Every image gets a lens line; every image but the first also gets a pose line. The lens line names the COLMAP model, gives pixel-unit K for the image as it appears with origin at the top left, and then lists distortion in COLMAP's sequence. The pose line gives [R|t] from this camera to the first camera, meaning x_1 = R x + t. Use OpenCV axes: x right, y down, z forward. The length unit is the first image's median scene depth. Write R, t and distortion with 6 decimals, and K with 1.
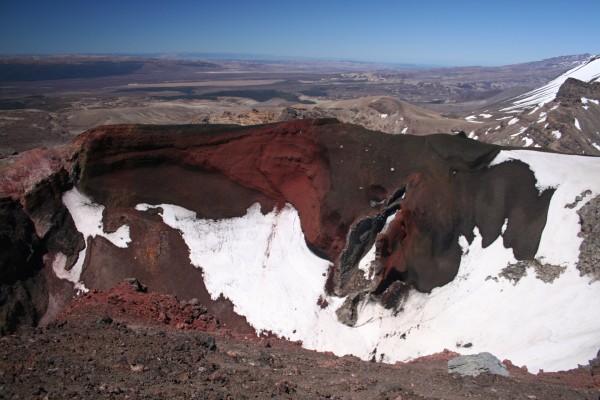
lens RADIAL K [[521.9, 0, 316.7], [0, 521.9, 197.5], [0, 0, 1]] dist [-0.119196, 0.069857]
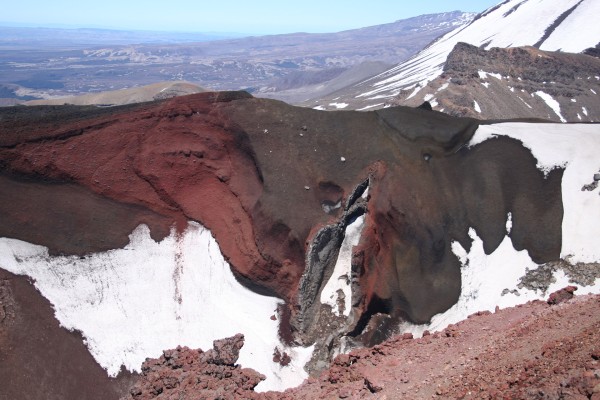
lens RADIAL K [[873.2, 0, 301.9], [0, 873.2, 200.4], [0, 0, 1]] dist [-0.028638, 0.000000]
pose [[0.944206, -0.068722, 0.322106, -0.280812], [0.090803, 0.994403, -0.054018, 0.058048], [-0.316591, 0.080253, 0.945161, -0.076520]]
